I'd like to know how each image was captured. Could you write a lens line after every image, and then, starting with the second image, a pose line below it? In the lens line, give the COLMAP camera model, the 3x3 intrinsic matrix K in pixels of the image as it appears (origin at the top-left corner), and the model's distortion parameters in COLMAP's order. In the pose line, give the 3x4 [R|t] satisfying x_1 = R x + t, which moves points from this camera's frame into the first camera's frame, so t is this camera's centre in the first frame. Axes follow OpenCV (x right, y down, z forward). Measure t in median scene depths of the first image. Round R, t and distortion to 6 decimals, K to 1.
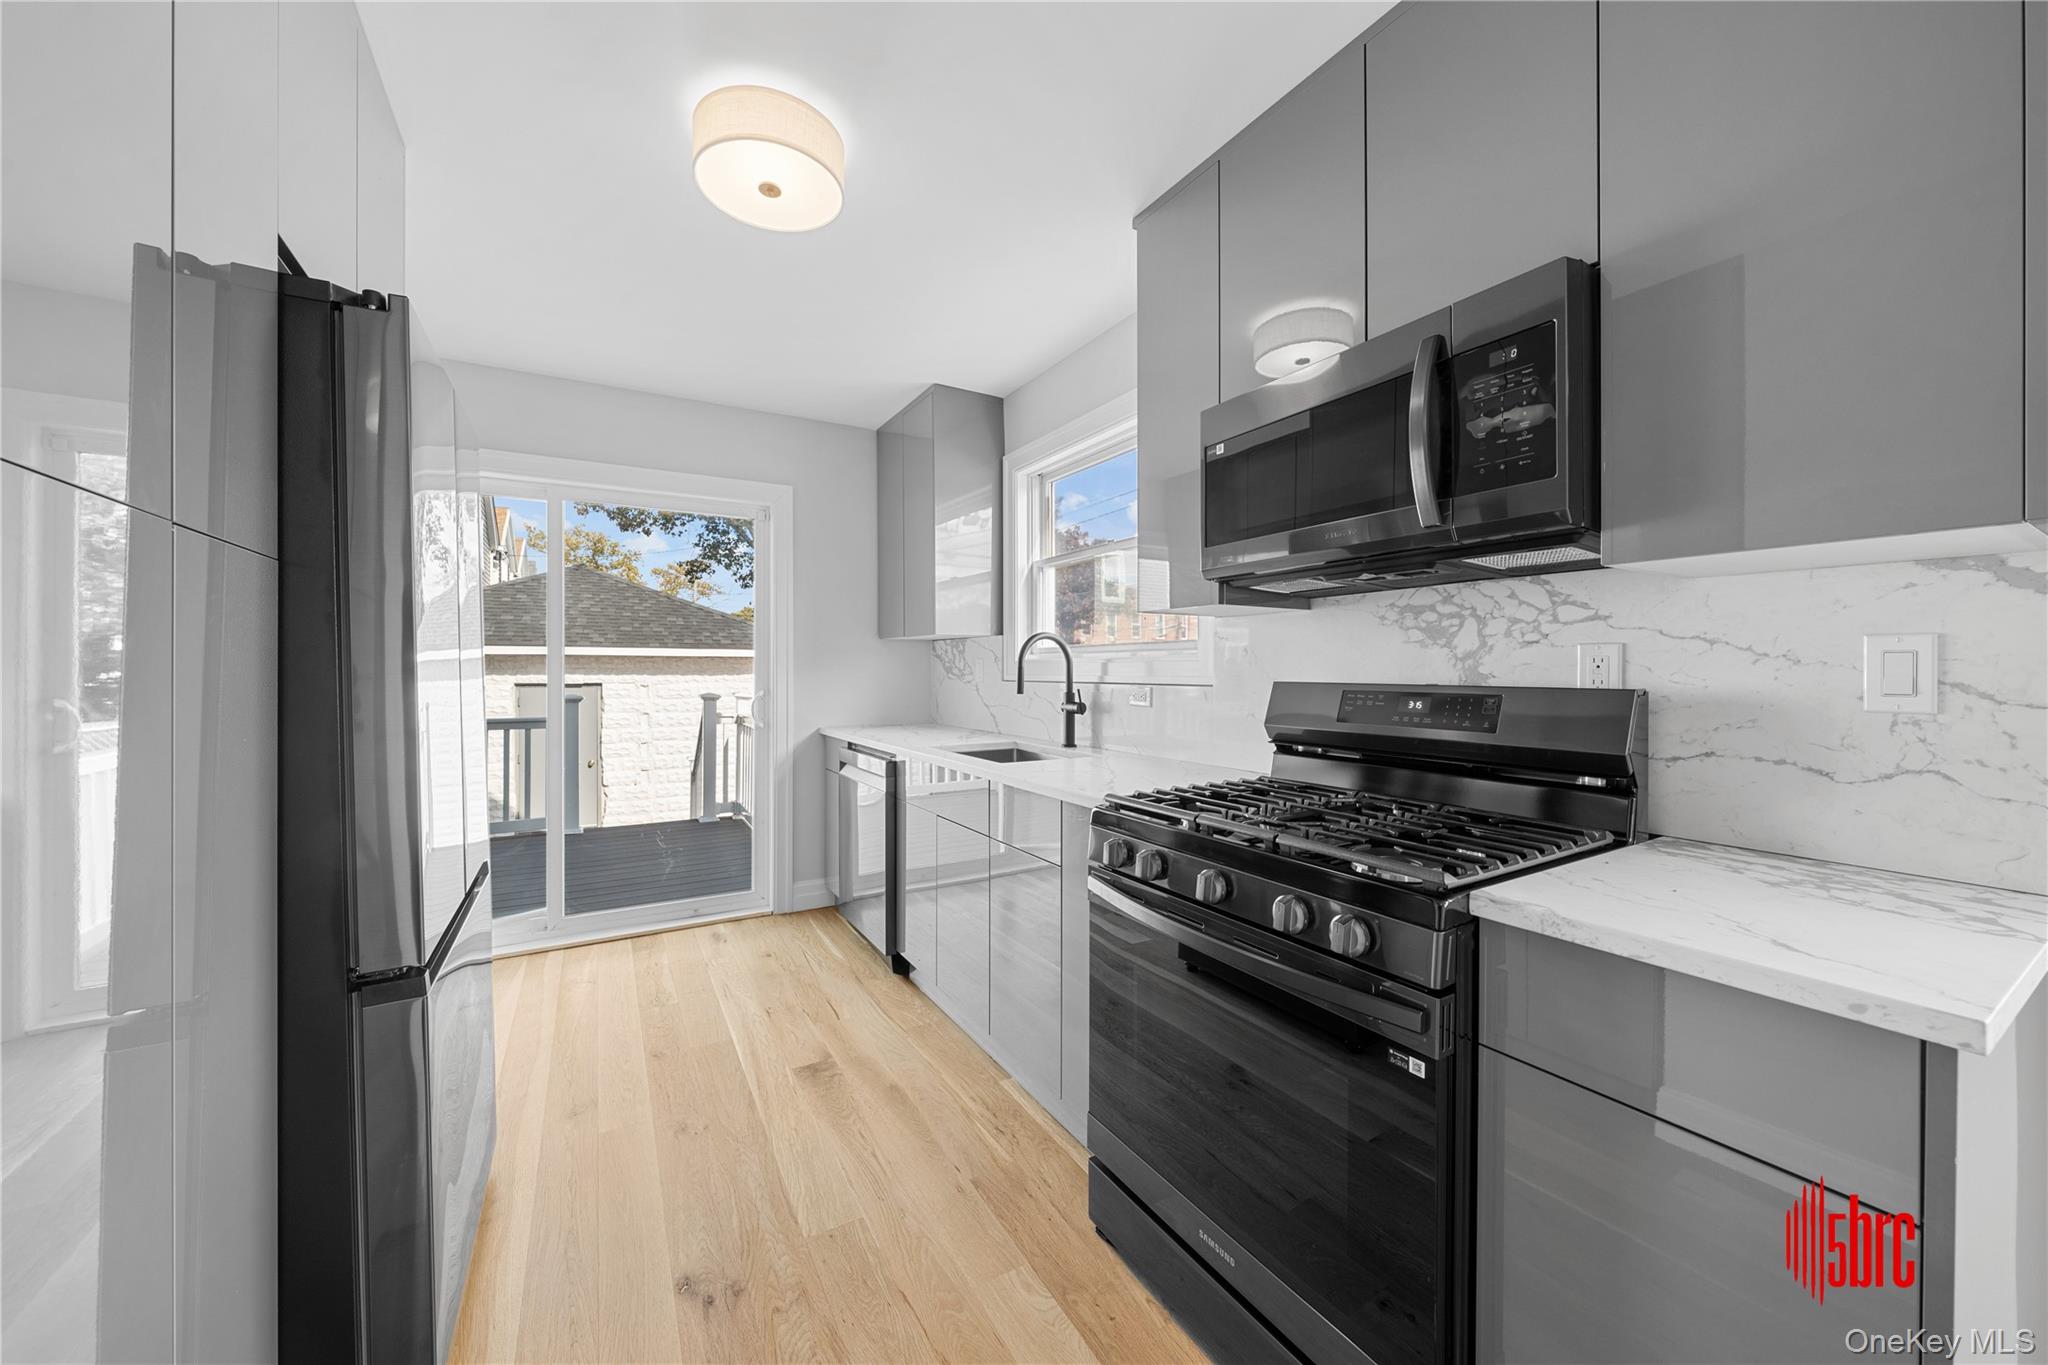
lens RADIAL K [[731.4, 0, 1029.5], [0, 731.4, 674.0], [0, 0, 1]] dist [-0.000672, -0.000001]
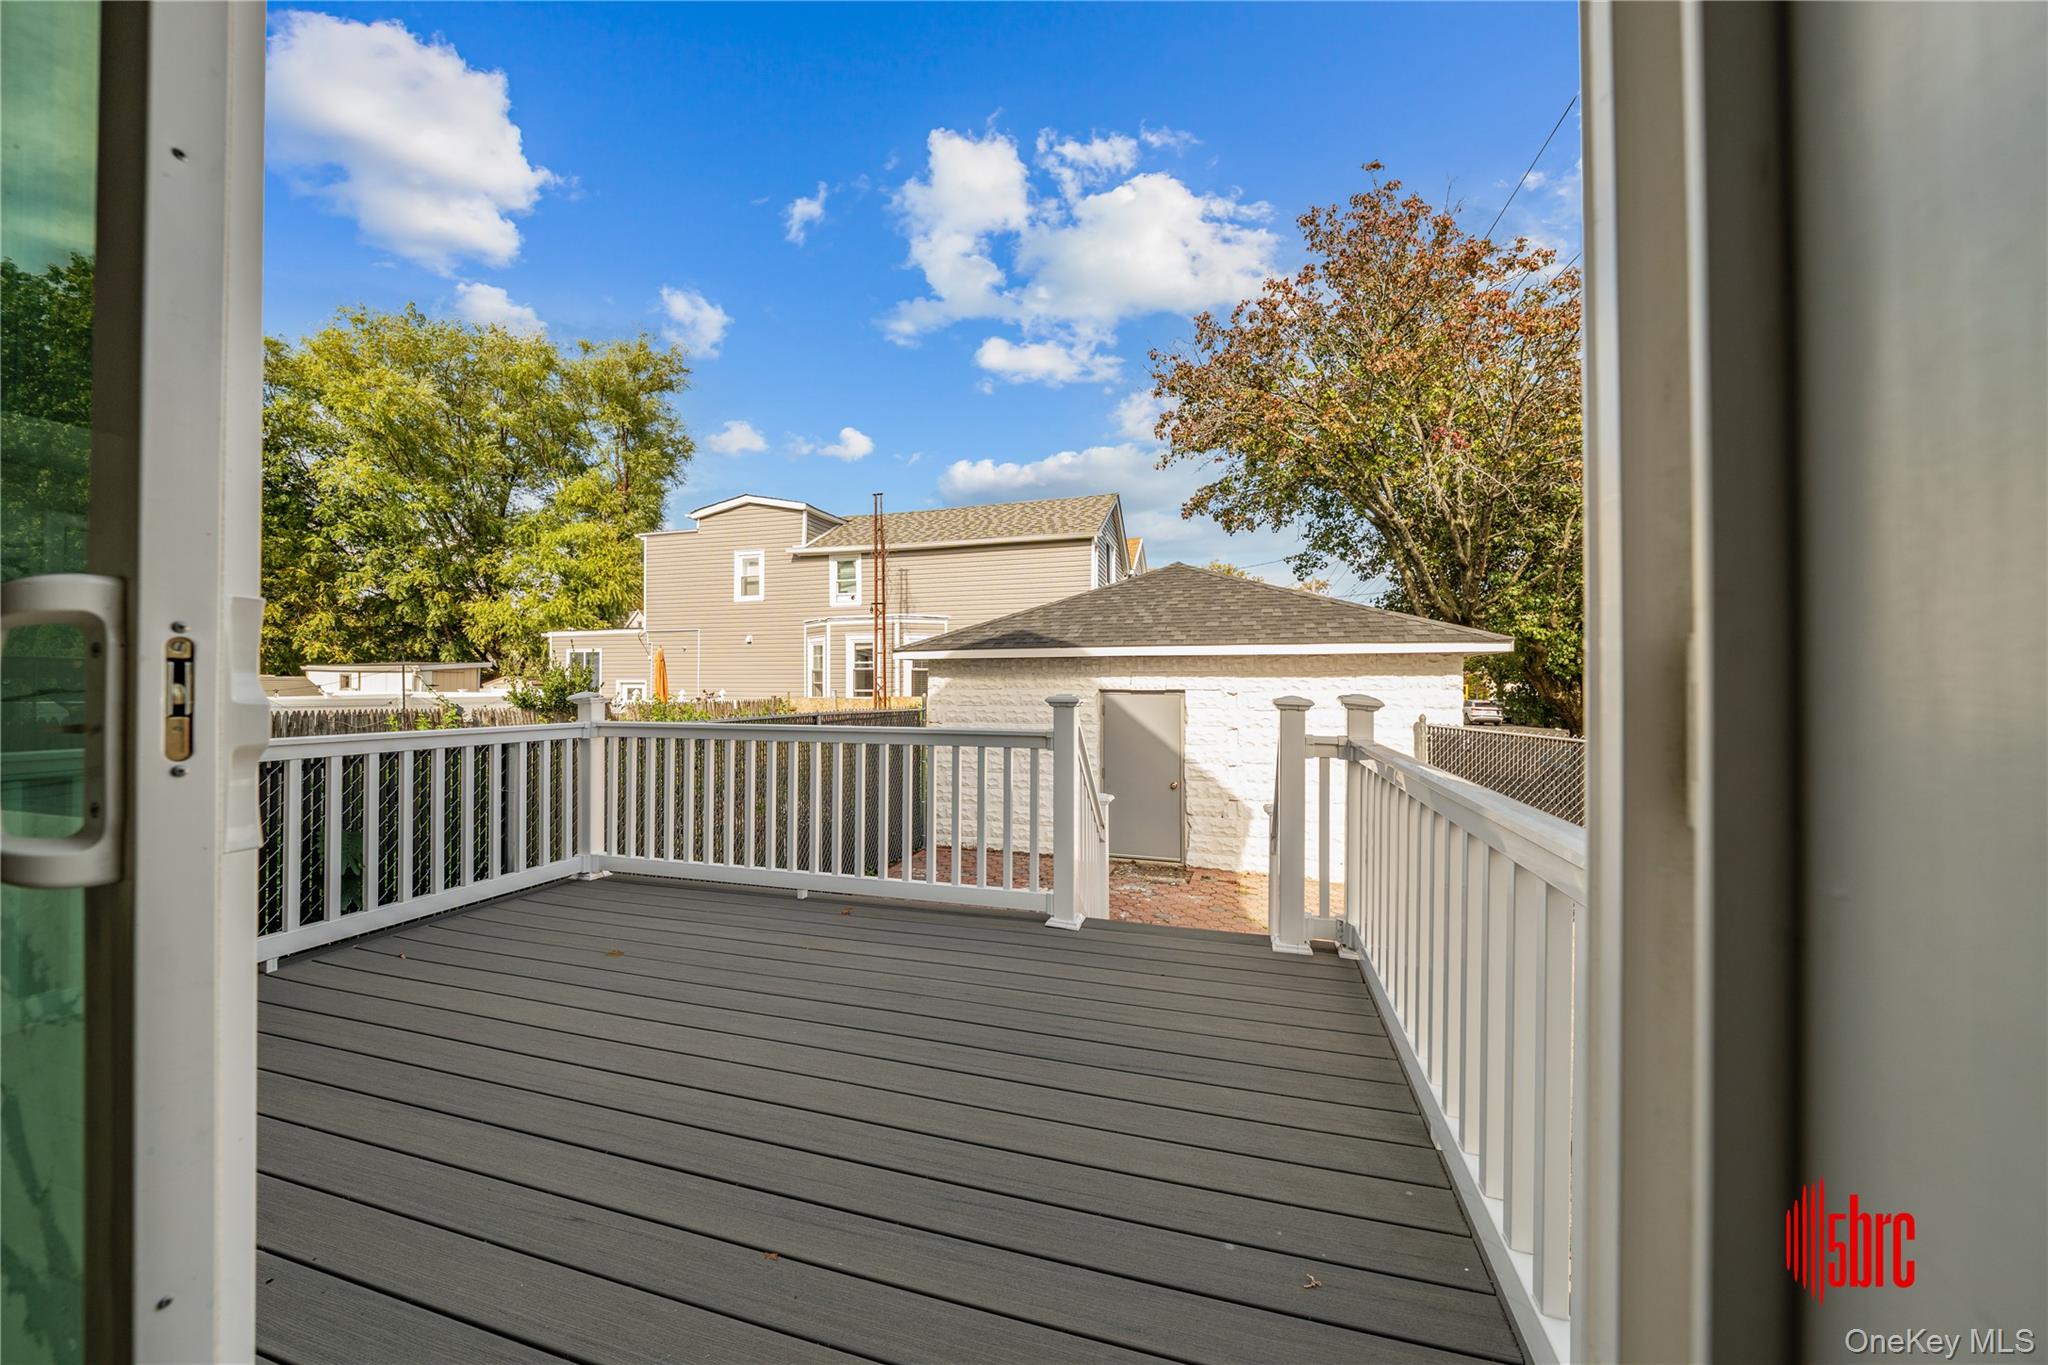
lens RADIAL K [[703.0, 0, 1017.2], [0, 703.0, 688.9], [0, 0, 1]] dist [-0.000857, 0.000014]
pose [[0.674098, -0.006427, -0.738614, -0.072652], [0.004400, 0.999979, -0.004686, 0.008084], [0.738629, -0.000091, 0.674112, 0.188714]]
